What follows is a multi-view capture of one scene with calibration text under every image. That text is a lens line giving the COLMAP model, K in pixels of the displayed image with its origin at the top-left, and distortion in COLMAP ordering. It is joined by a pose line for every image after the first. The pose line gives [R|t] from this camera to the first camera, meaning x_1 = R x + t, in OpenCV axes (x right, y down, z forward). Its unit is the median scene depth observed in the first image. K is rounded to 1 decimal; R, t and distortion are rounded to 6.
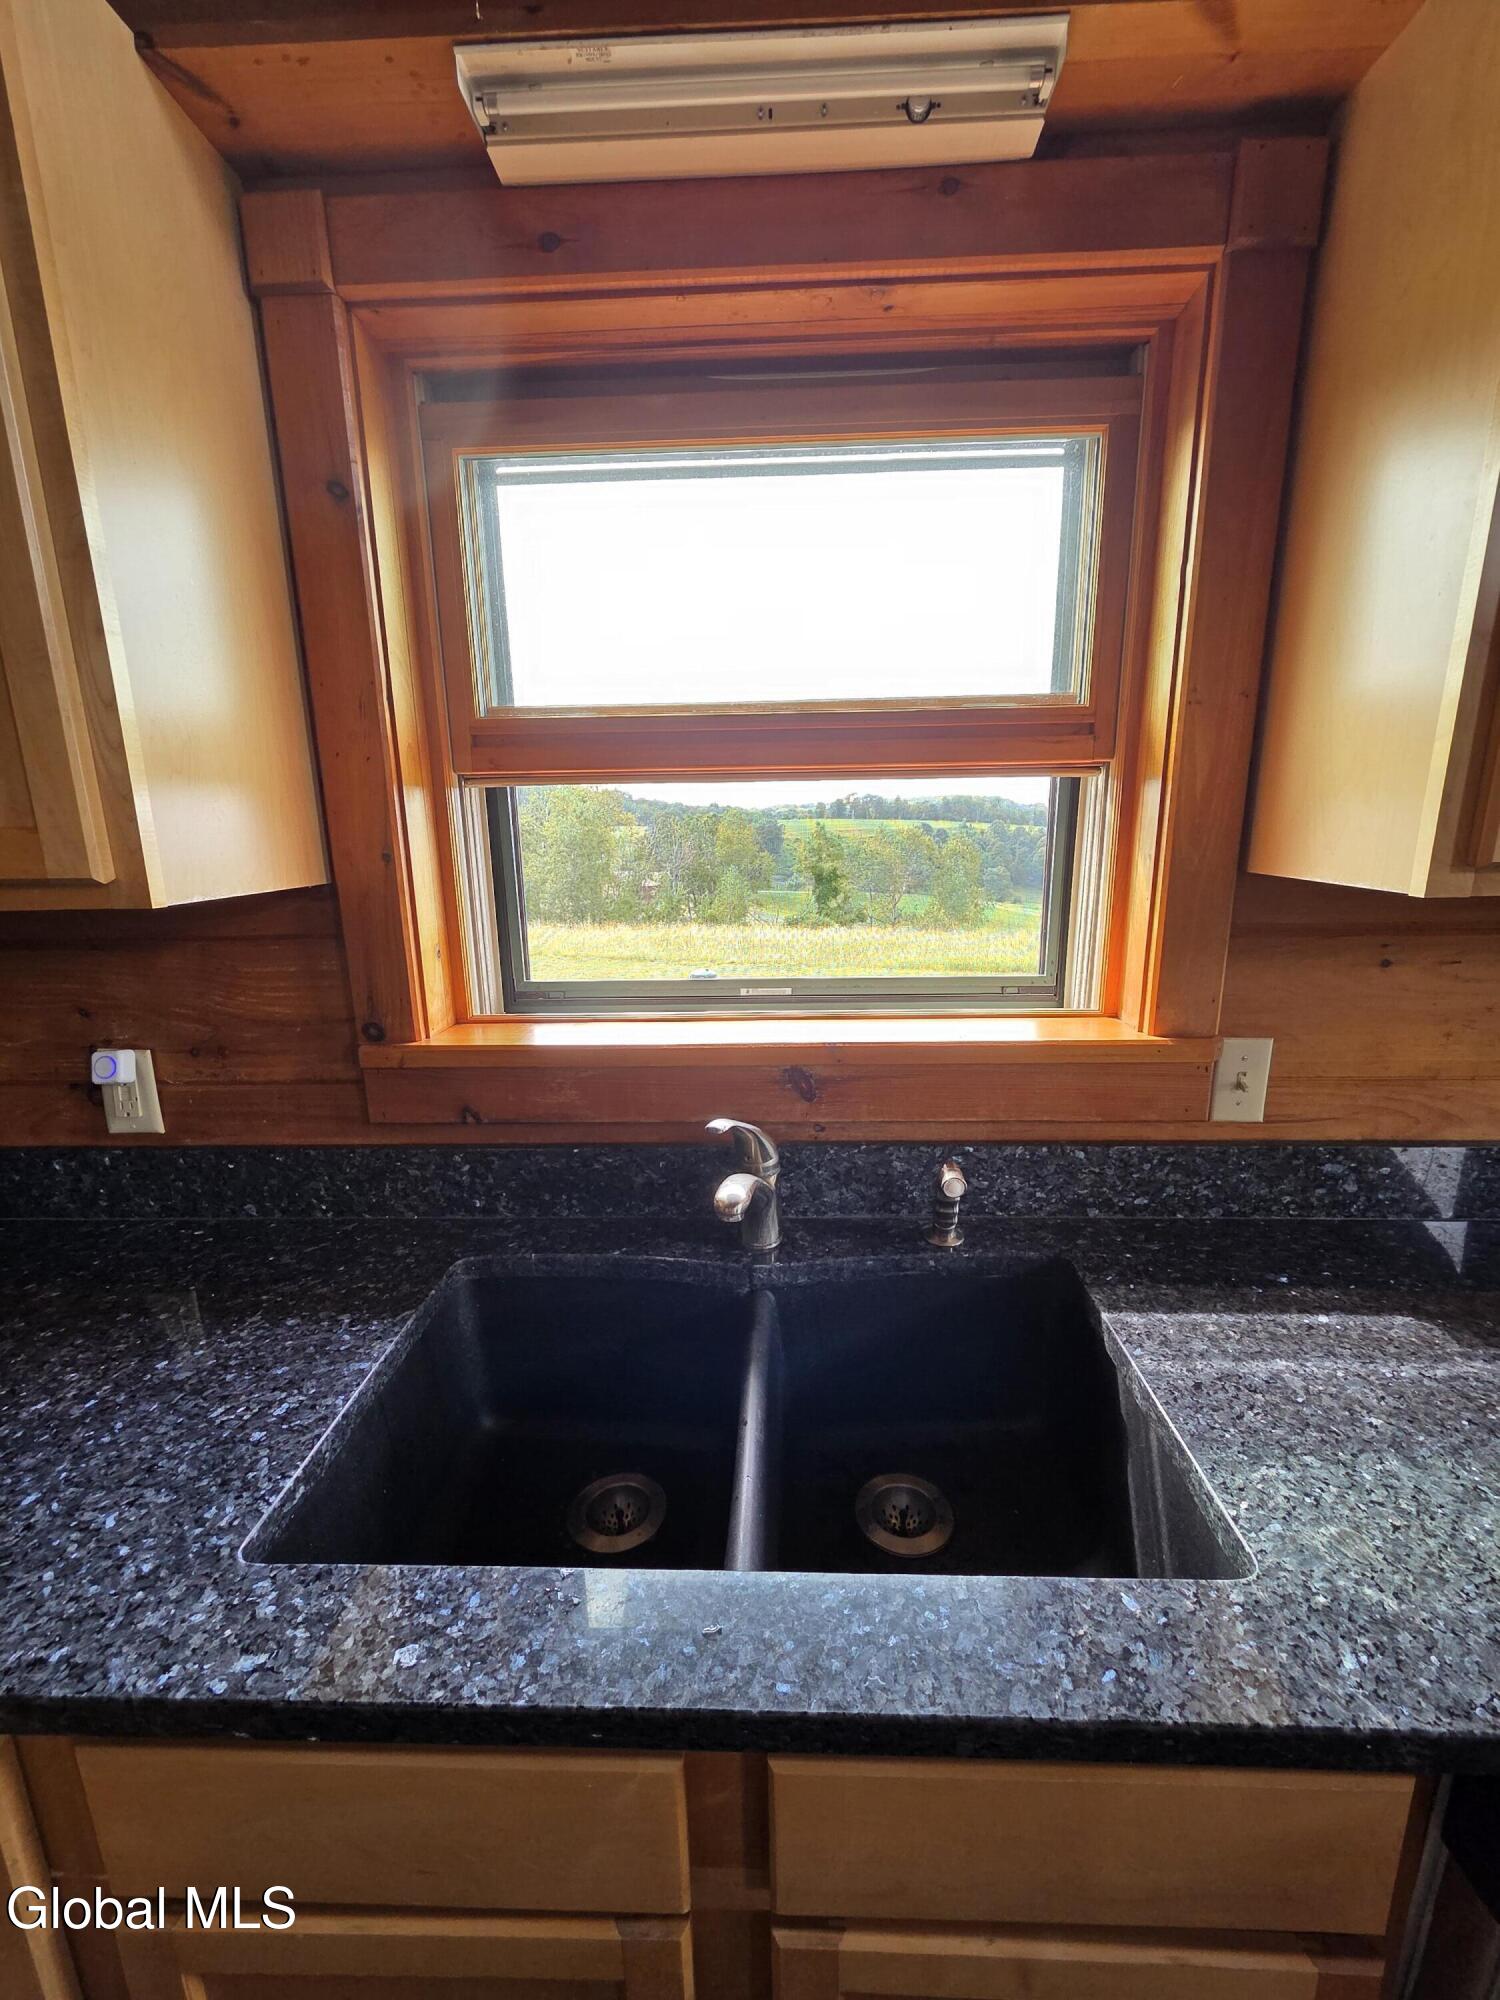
lens RADIAL K [[815.7, 0, 756.4], [0, 815.7, 996.8], [0, 0, 1]] dist [0.004023, -0.000590]
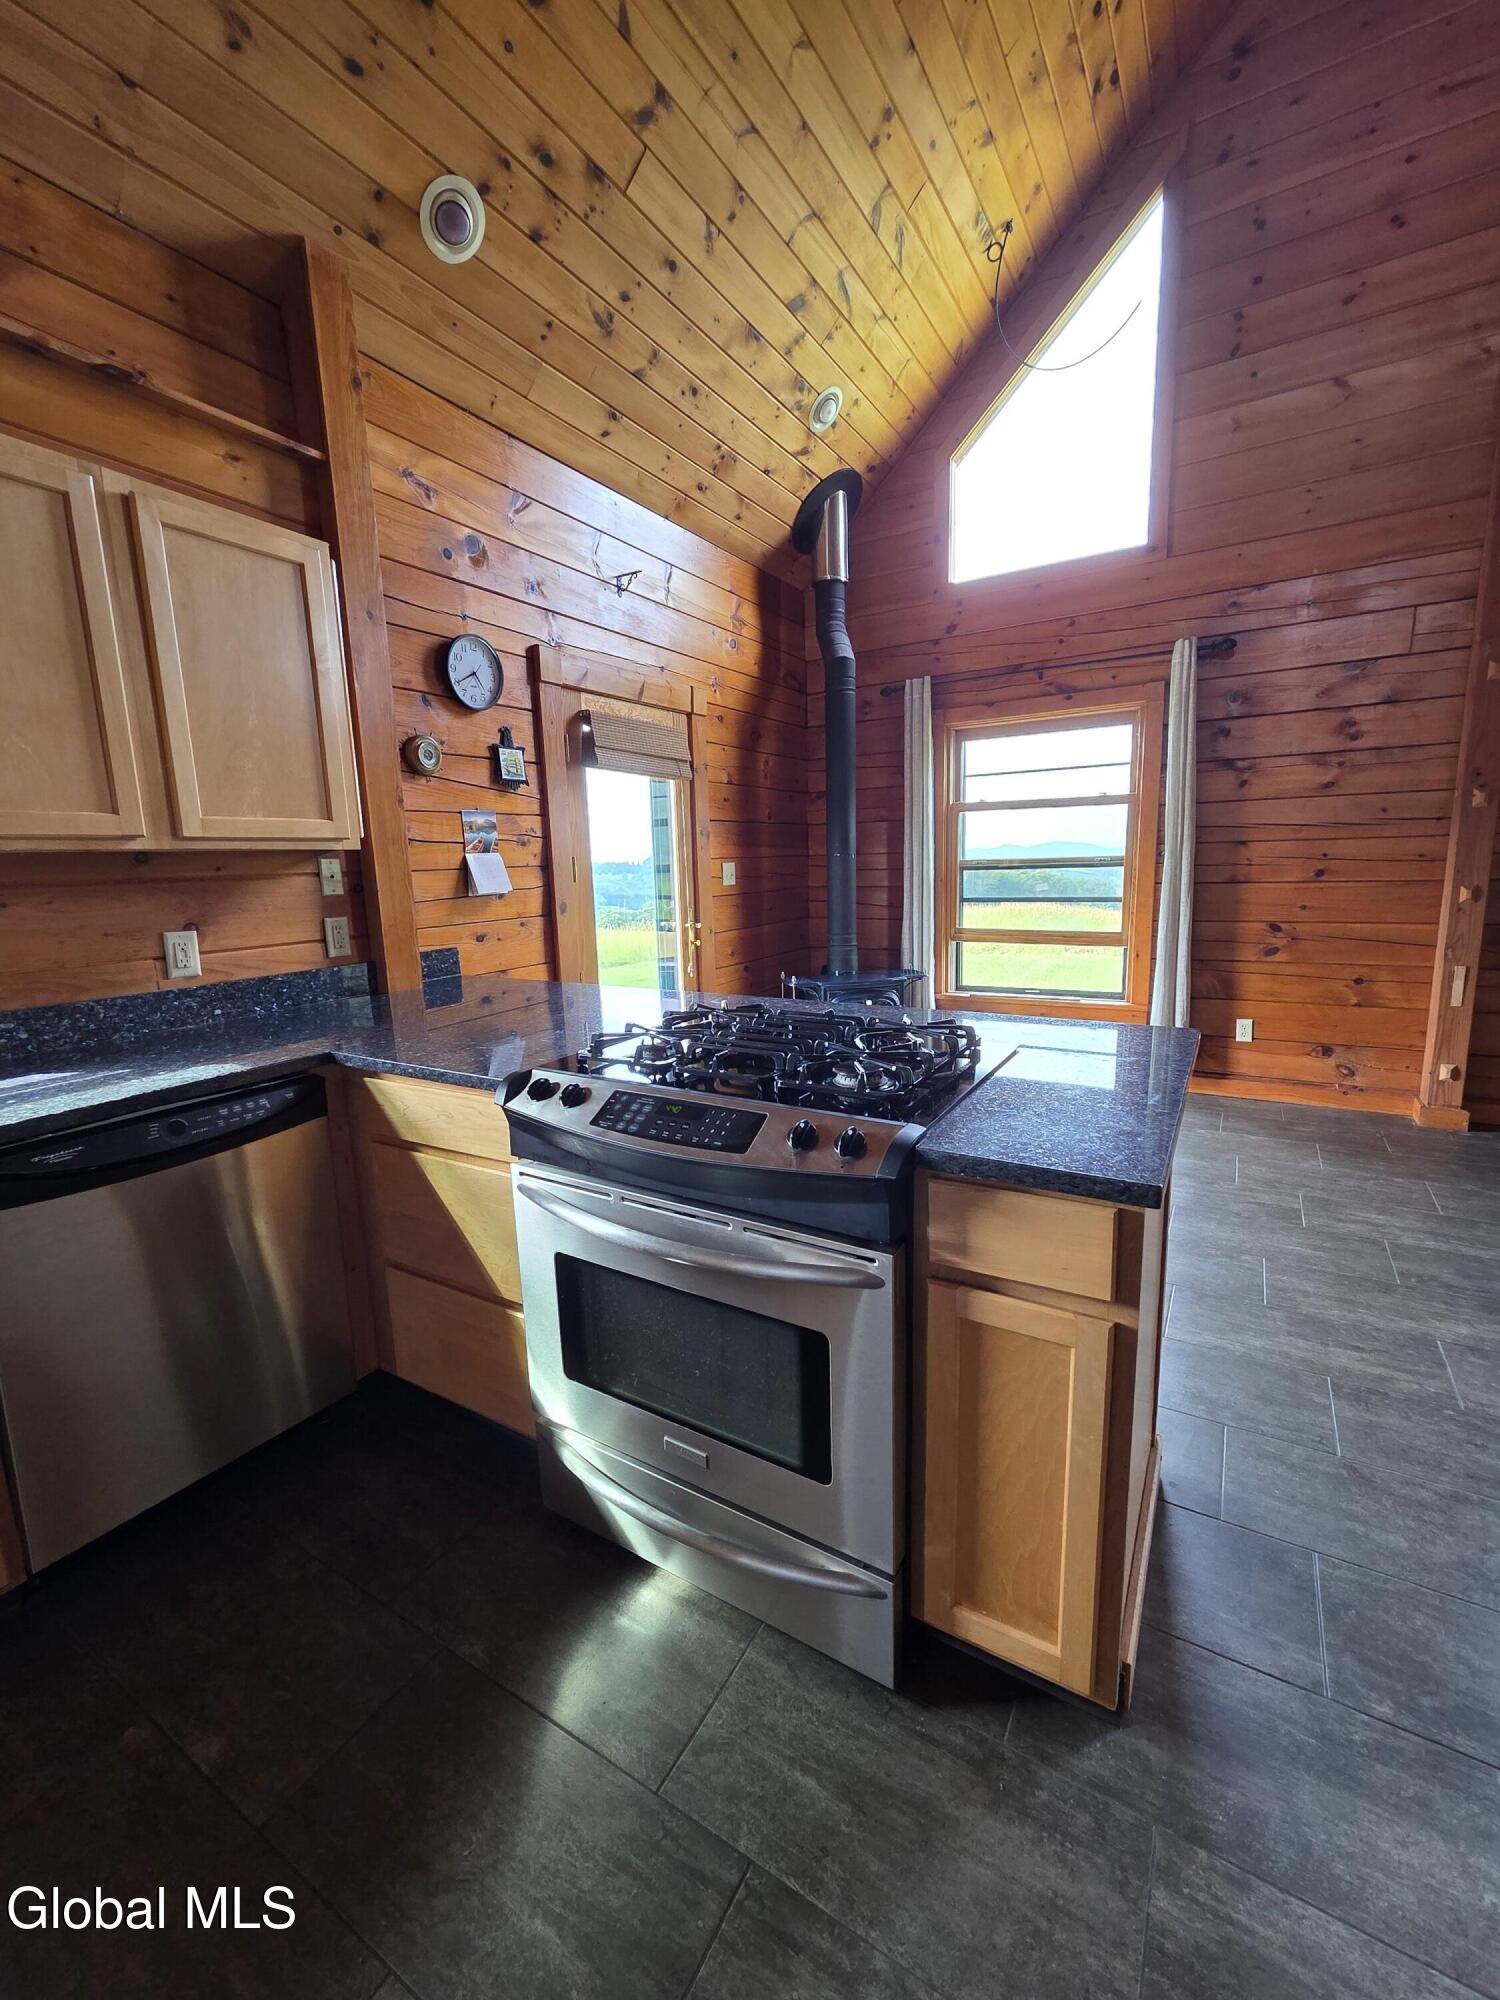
lens RADIAL K [[815.7, 0, 752.1], [0, 815.7, 1000.6], [0, 0, 1]] dist [0.004023, -0.000590]
pose [[0.483147, -0.153098, 0.862050, -0.012674], [0.209665, 0.976177, 0.055858, 0.383718], [-0.850064, 0.153754, 0.503736, -1.195194]]
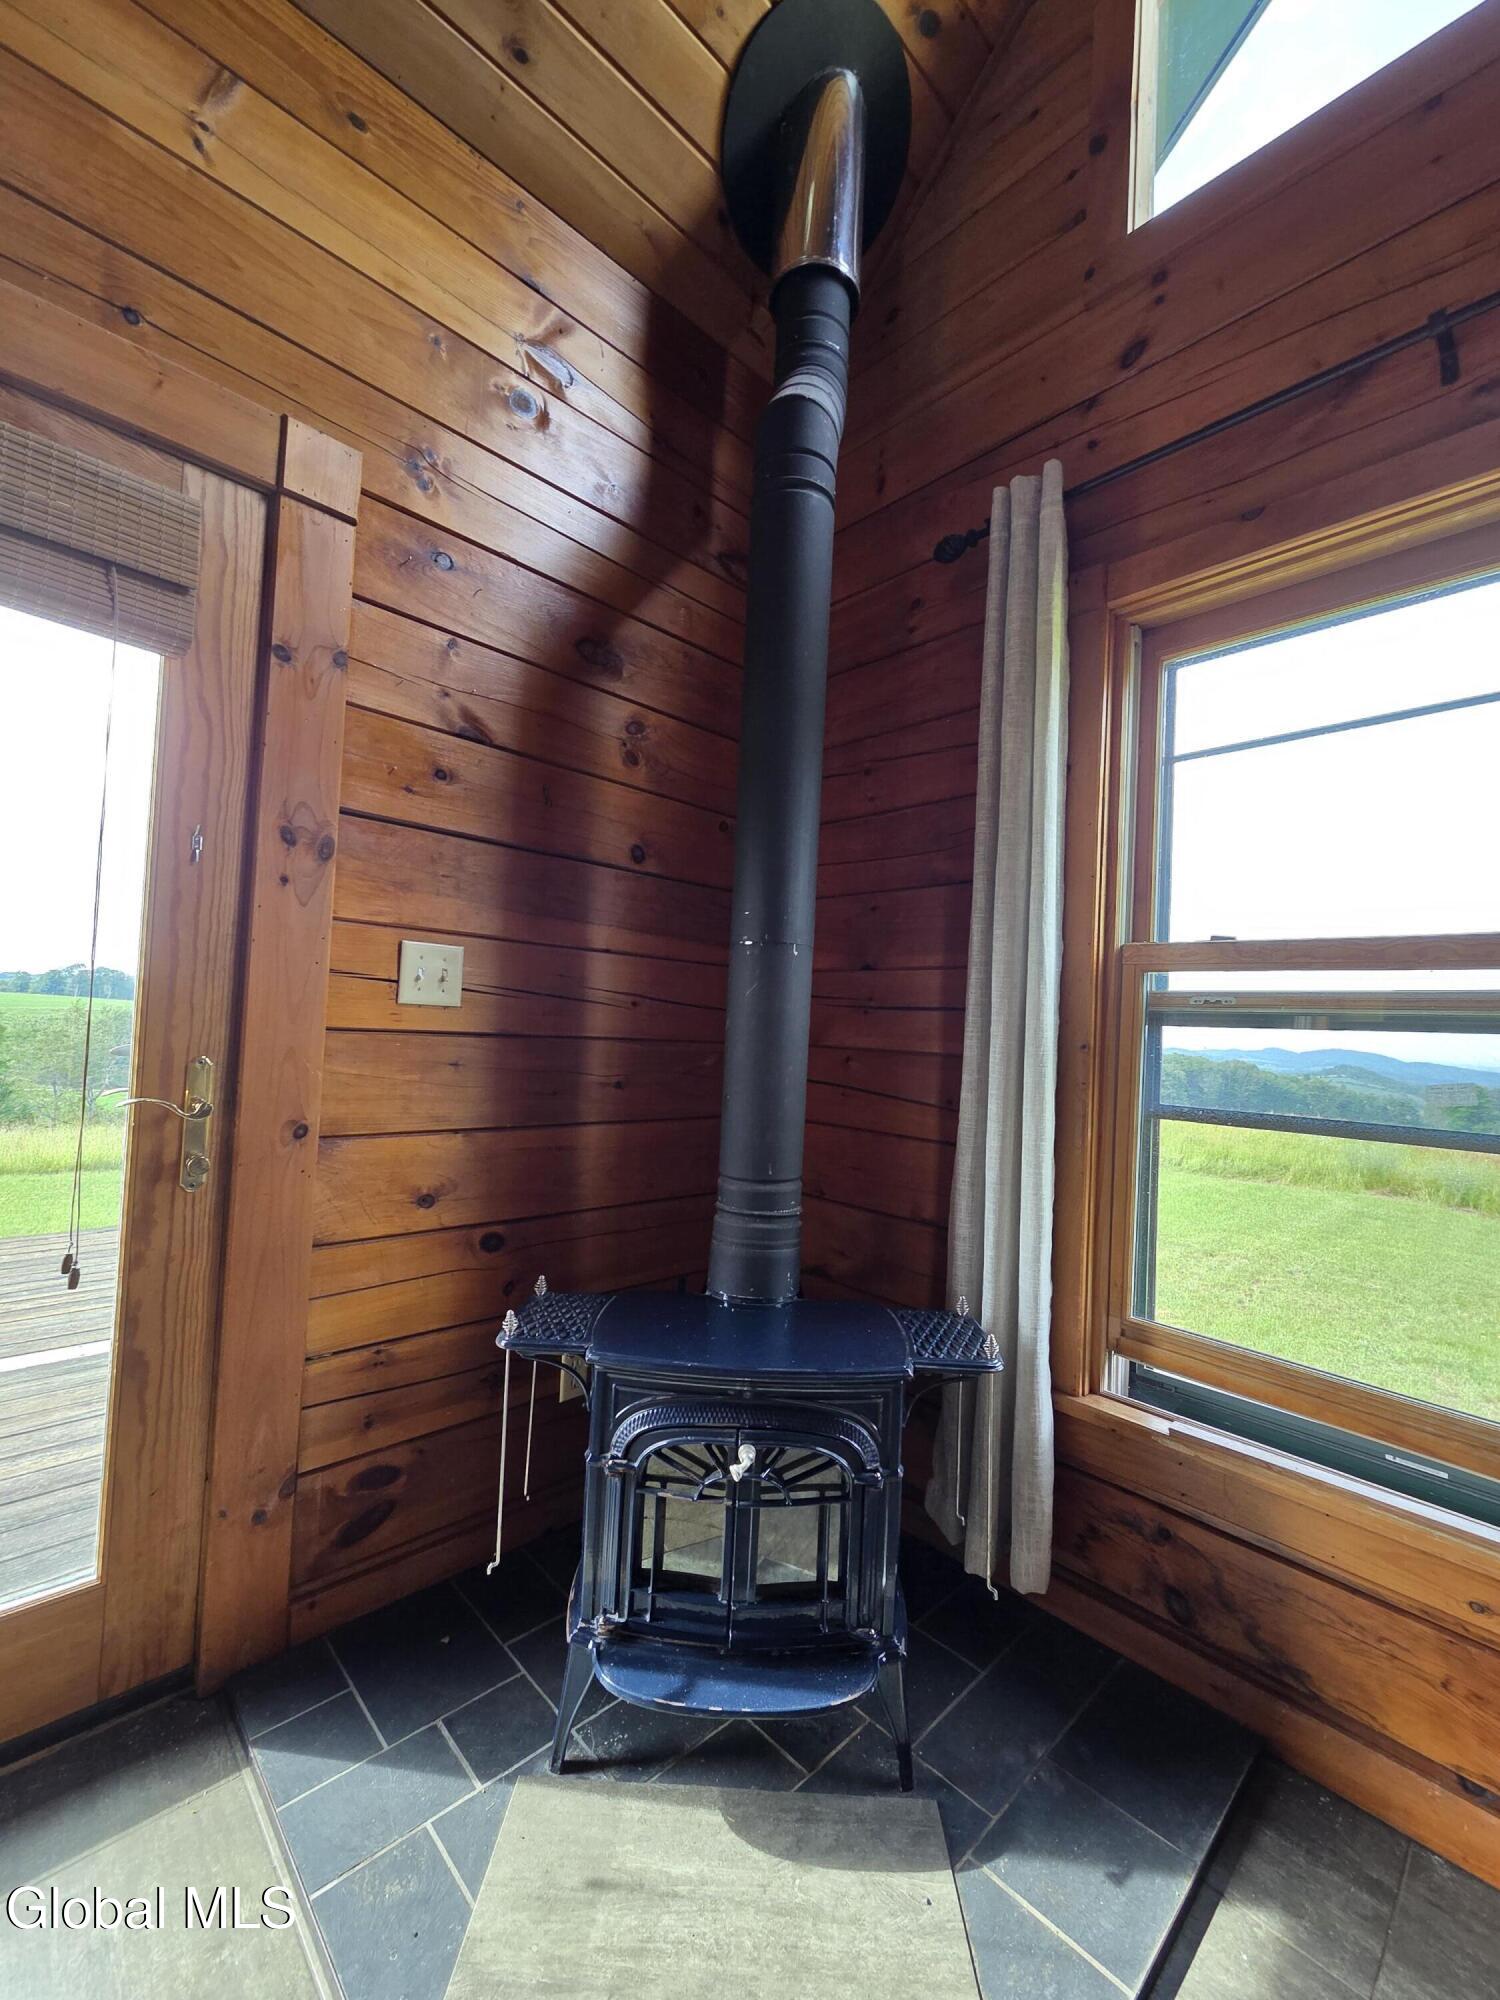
lens RADIAL K [[815.7, 0, 752.2], [0, 815.7, 1001.8], [0, 0, 1]] dist [0.004023, -0.000590]
pose [[0.693692, 0.069171, 0.716942, 2.944471], [0.097103, 0.977310, -0.188245, 0.348157], [-0.713696, 0.200201, 0.671236, -0.507864]]
